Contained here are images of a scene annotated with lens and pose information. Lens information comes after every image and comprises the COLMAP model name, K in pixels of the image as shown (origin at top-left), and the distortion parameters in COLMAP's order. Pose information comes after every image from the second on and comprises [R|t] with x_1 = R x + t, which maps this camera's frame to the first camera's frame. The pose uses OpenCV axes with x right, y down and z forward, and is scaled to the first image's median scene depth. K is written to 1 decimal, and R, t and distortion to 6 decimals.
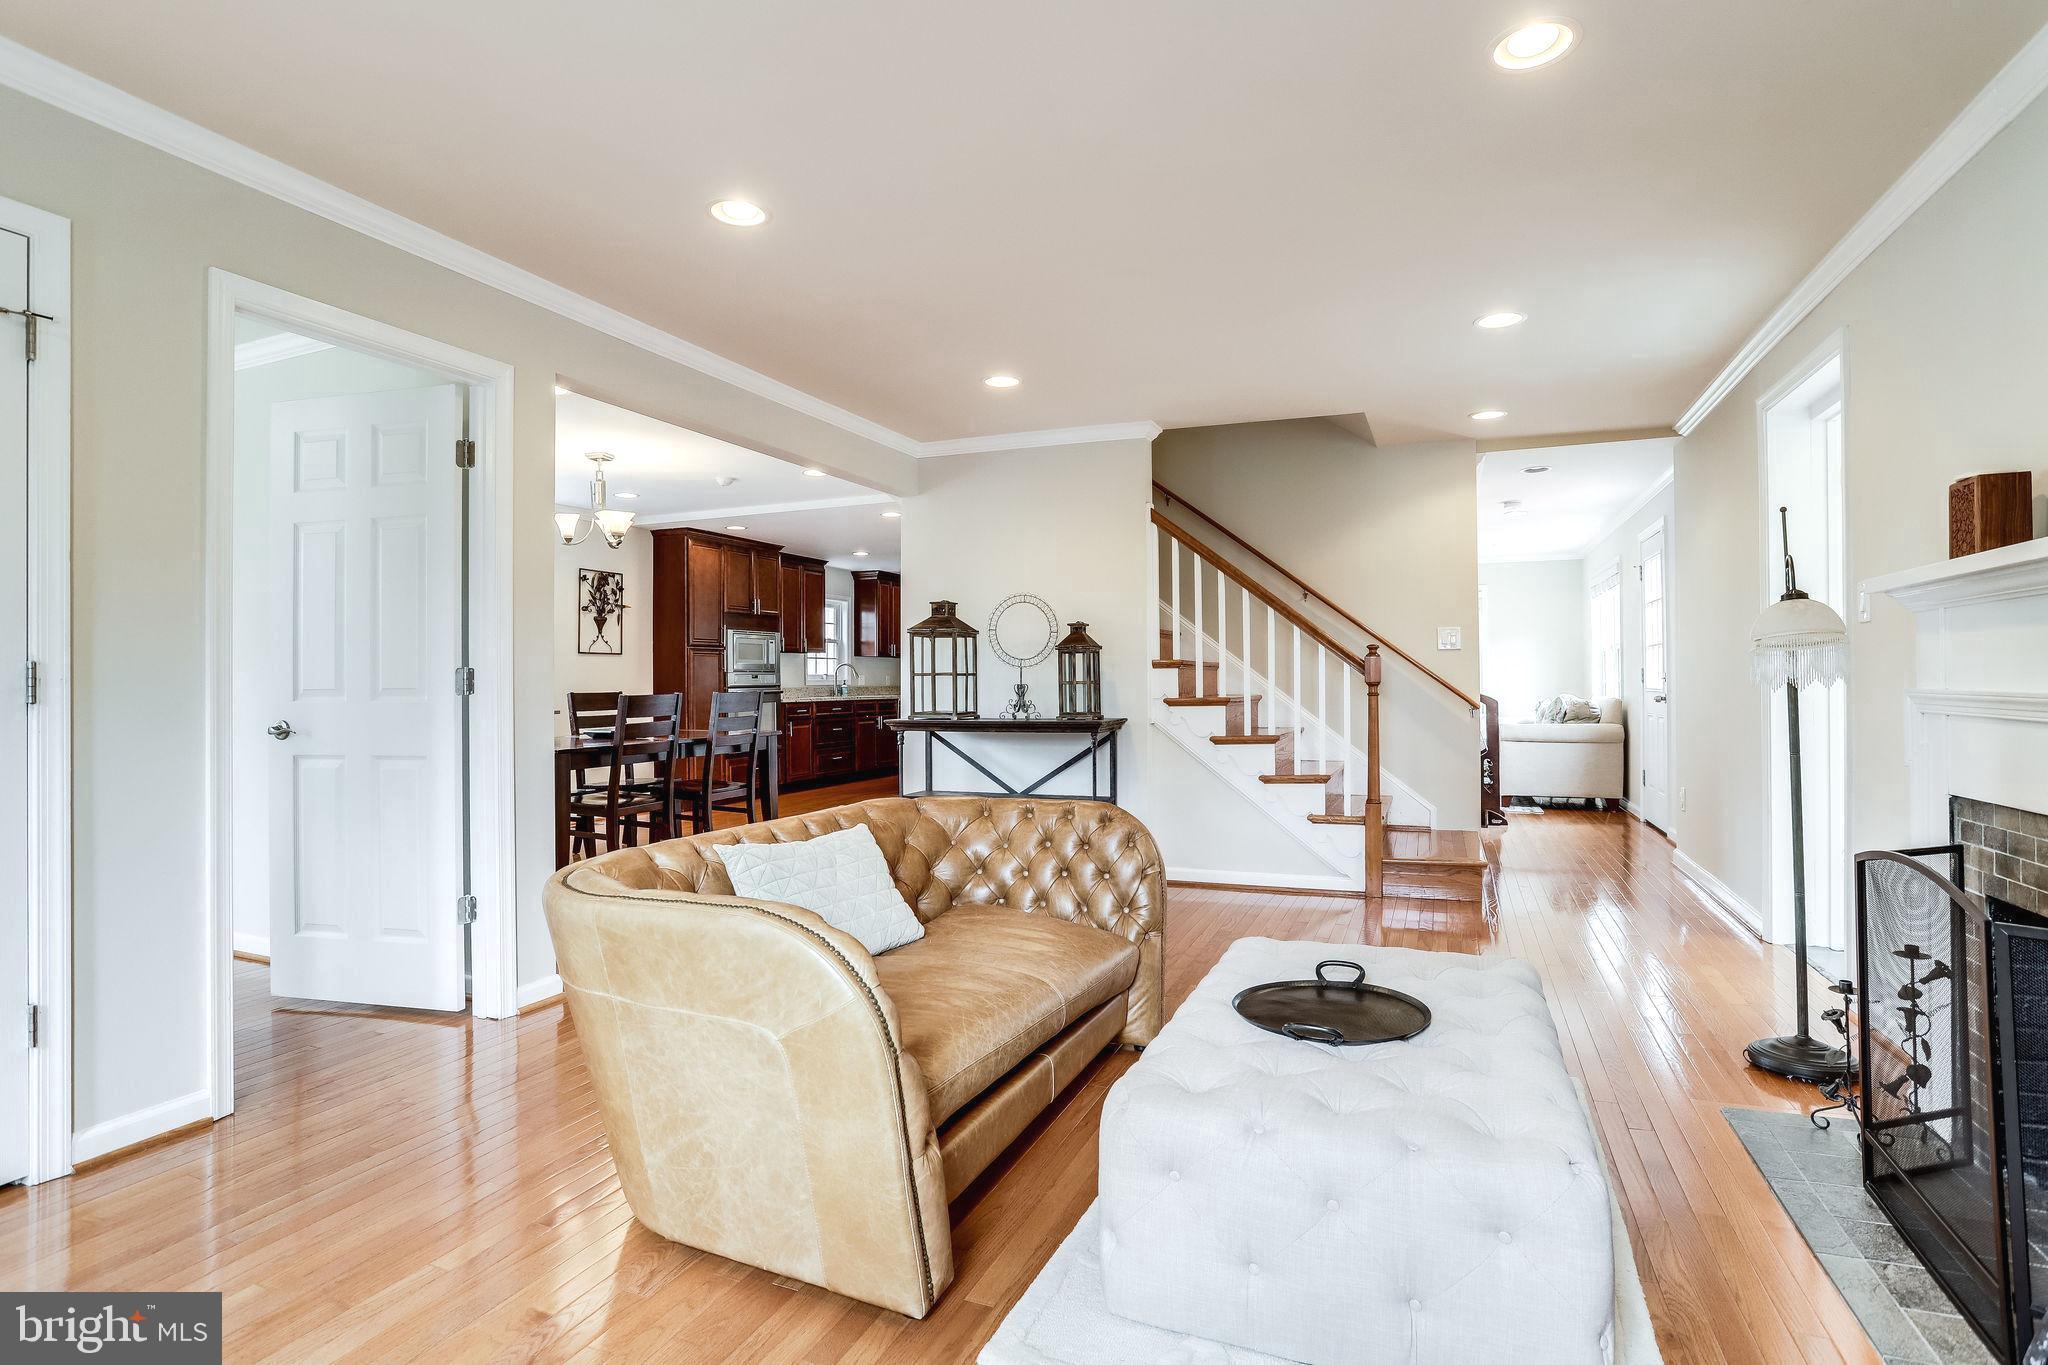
lens RADIAL K [[1001.5, 0, 986.0], [0, 1001.5, 665.1], [0, 0, 1]] dist [-0.051800, 0.027703]
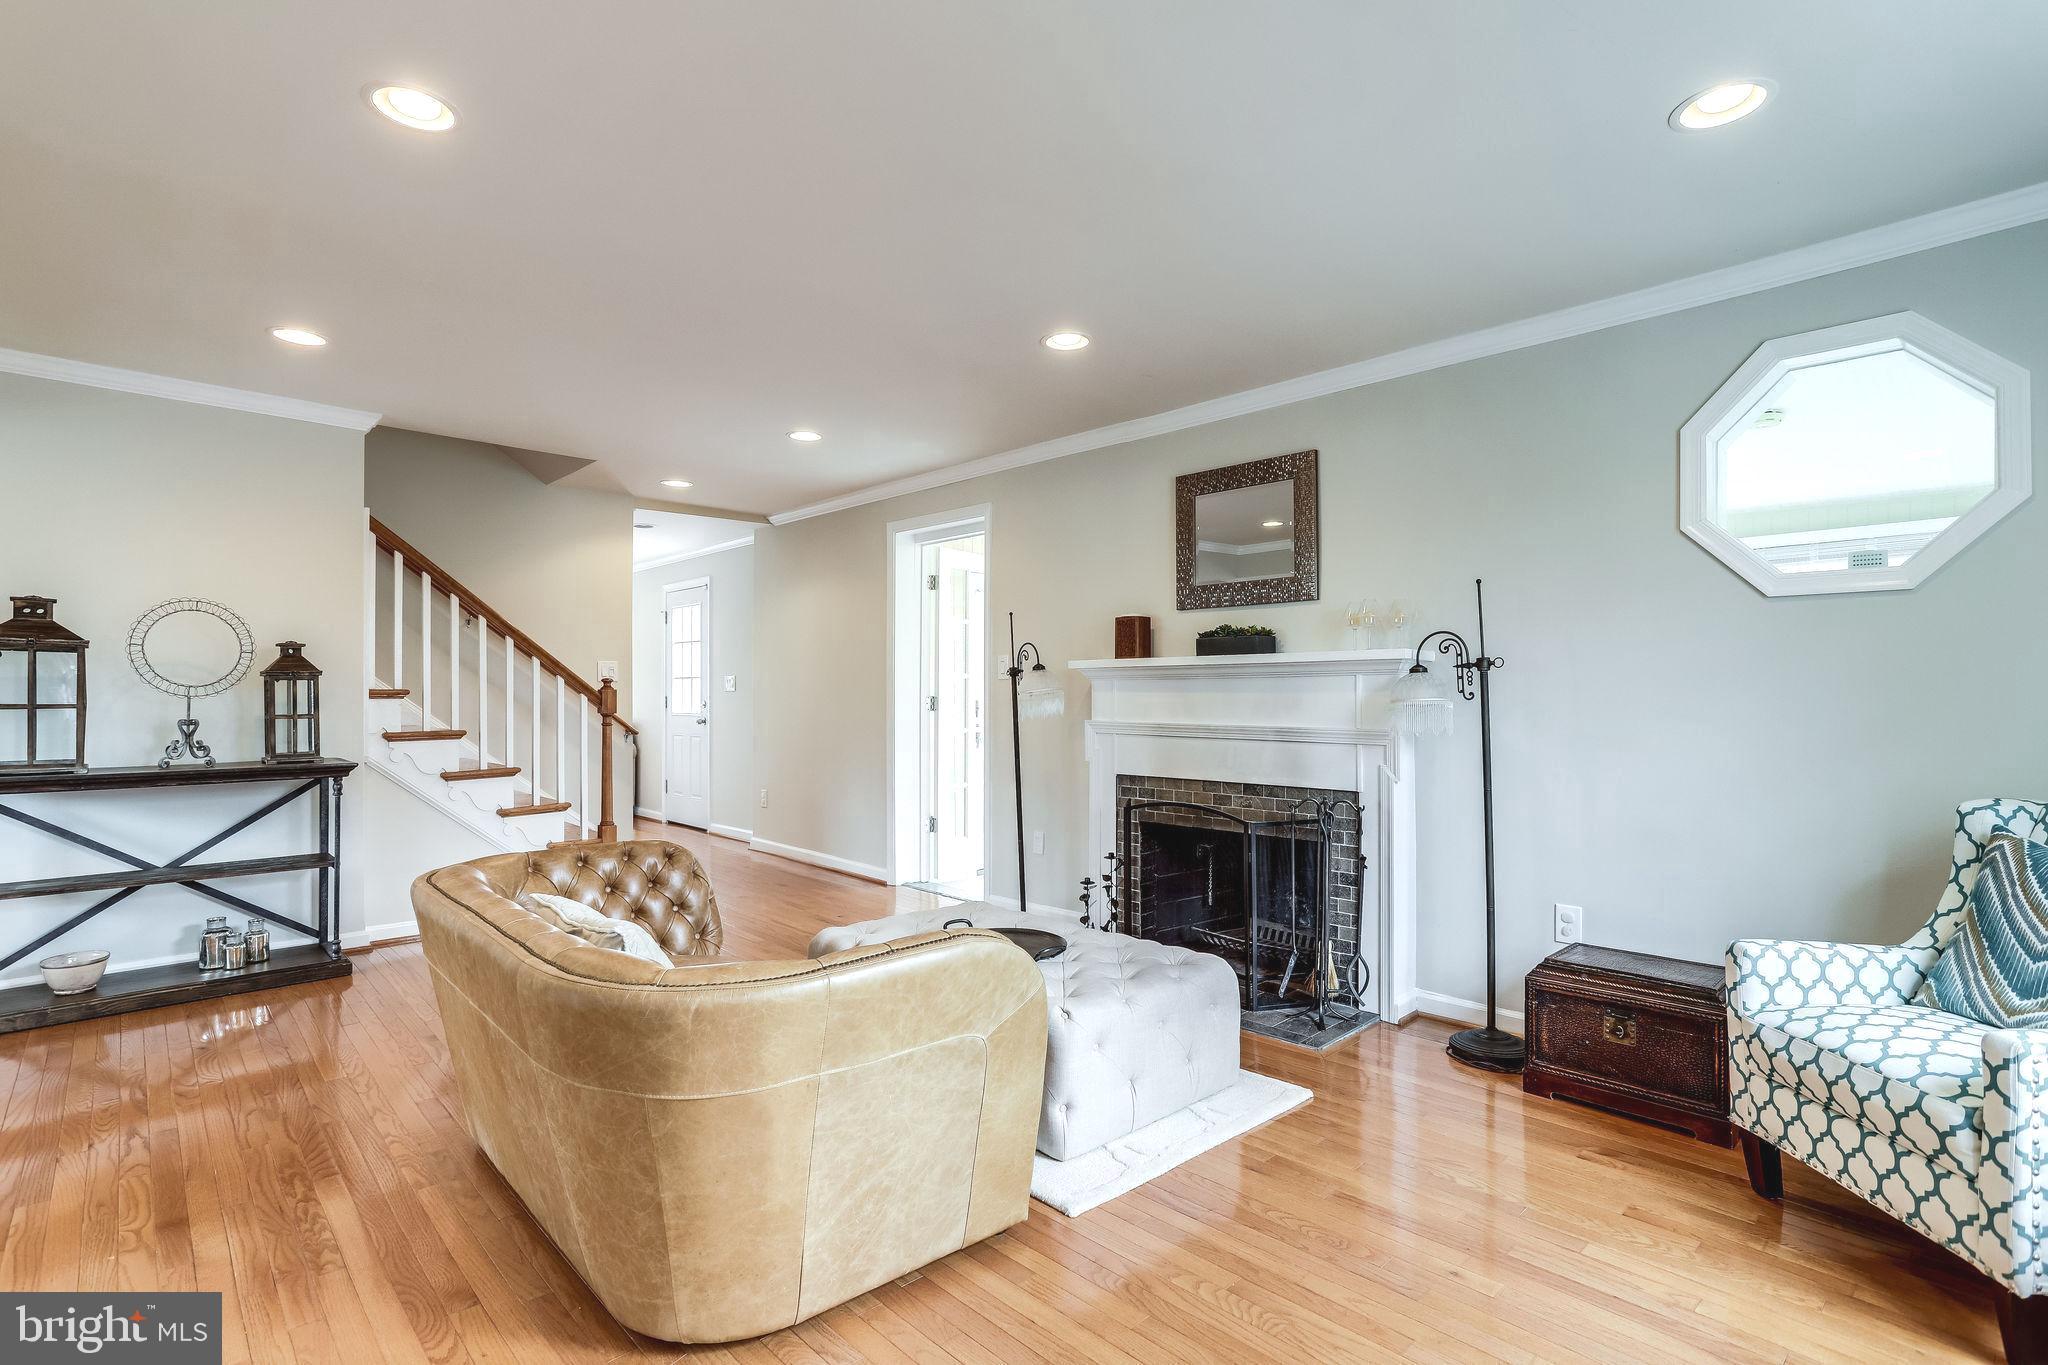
lens RADIAL K [[1001.5, 0, 1012.6], [0, 1001.5, 675.5], [0, 0, 1]] dist [-0.051800, 0.027703]
pose [[0.411690, 0.022997, 0.911034, -0.386001], [-0.017166, 0.999700, -0.017478, -0.011406], [-0.911162, -0.008443, 0.411962, 0.143682]]
